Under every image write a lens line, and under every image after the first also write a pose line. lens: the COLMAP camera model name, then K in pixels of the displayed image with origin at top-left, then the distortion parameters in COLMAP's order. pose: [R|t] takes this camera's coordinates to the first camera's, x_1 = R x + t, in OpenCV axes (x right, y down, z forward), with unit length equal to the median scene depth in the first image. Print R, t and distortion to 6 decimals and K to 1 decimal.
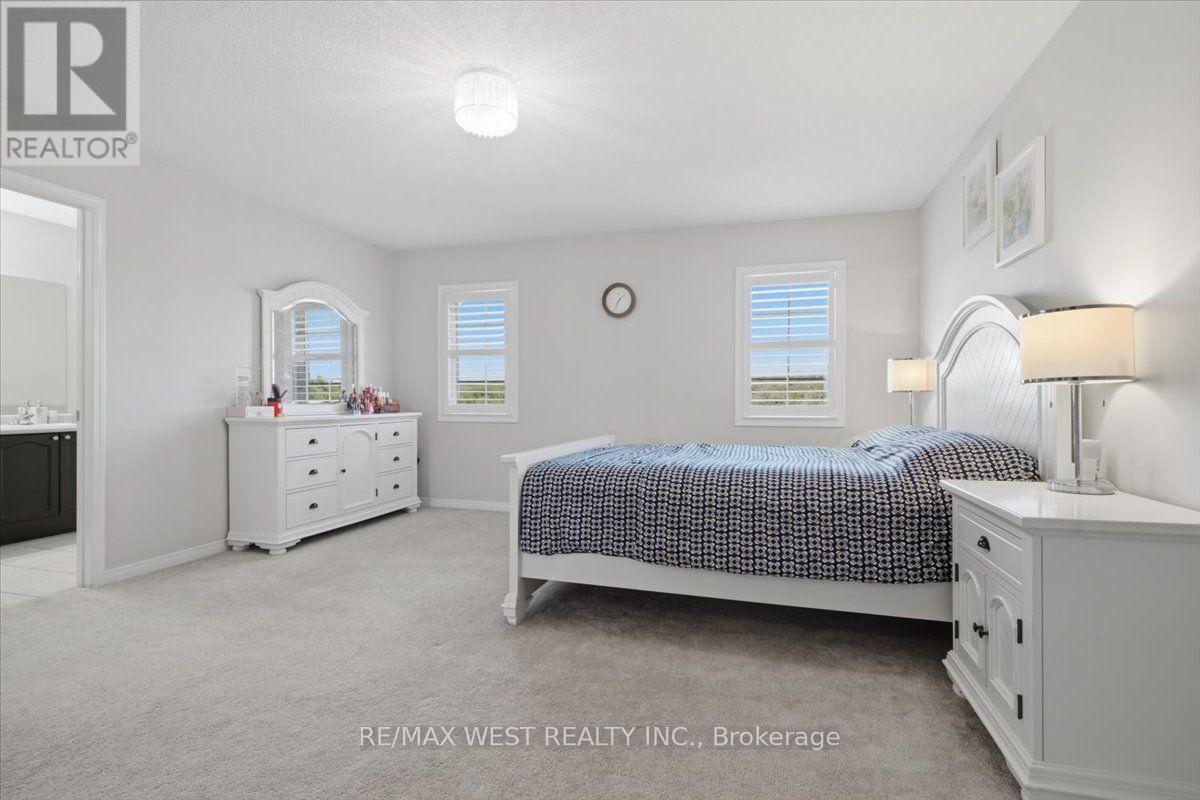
lens RADIAL K [[580.5, 0, 601.0], [0, 580.5, 399.1], [0, 0, 1]] dist [-0.001284, -0.000416]
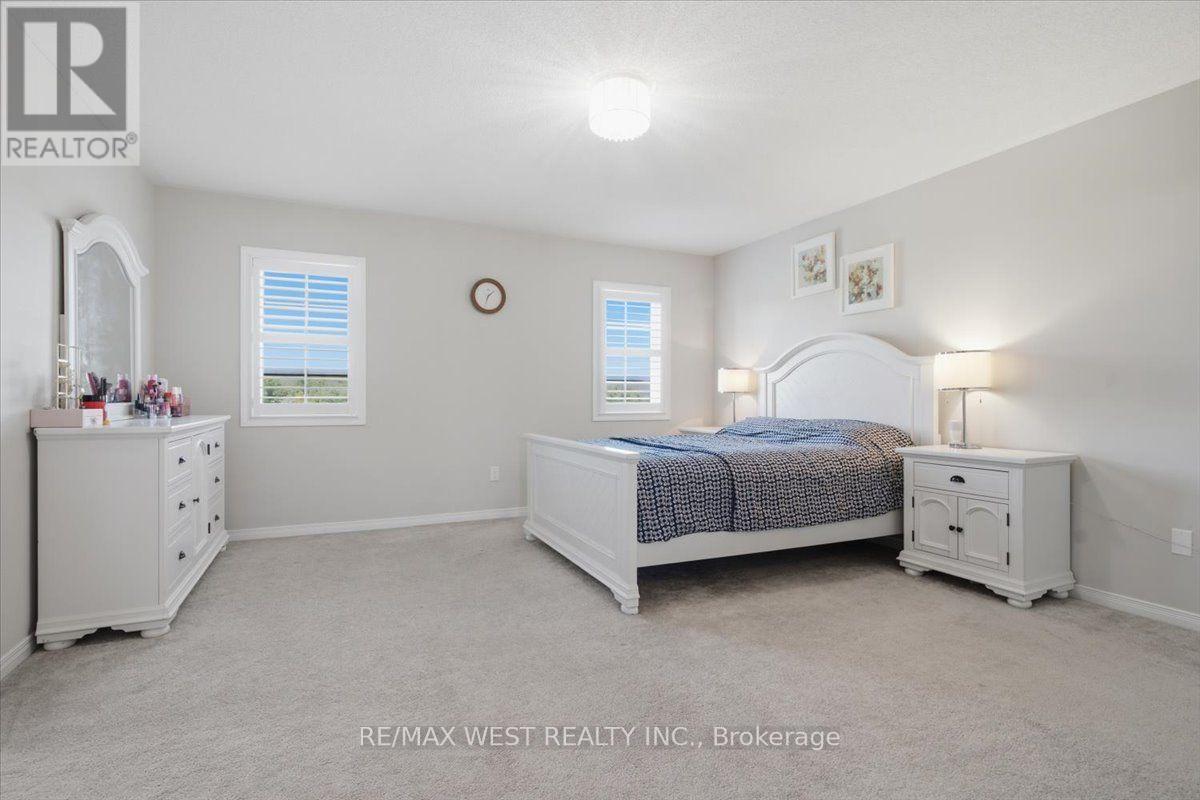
lens RADIAL K [[580.5, 0, 603.8], [0, 580.5, 400.1], [0, 0, 1]] dist [-0.001284, -0.000416]
pose [[0.749348, -0.002756, 0.662171, -0.897536], [-0.002243, 0.999975, 0.006701, -0.004063], [-0.662173, -0.006506, 0.749323, 0.258897]]
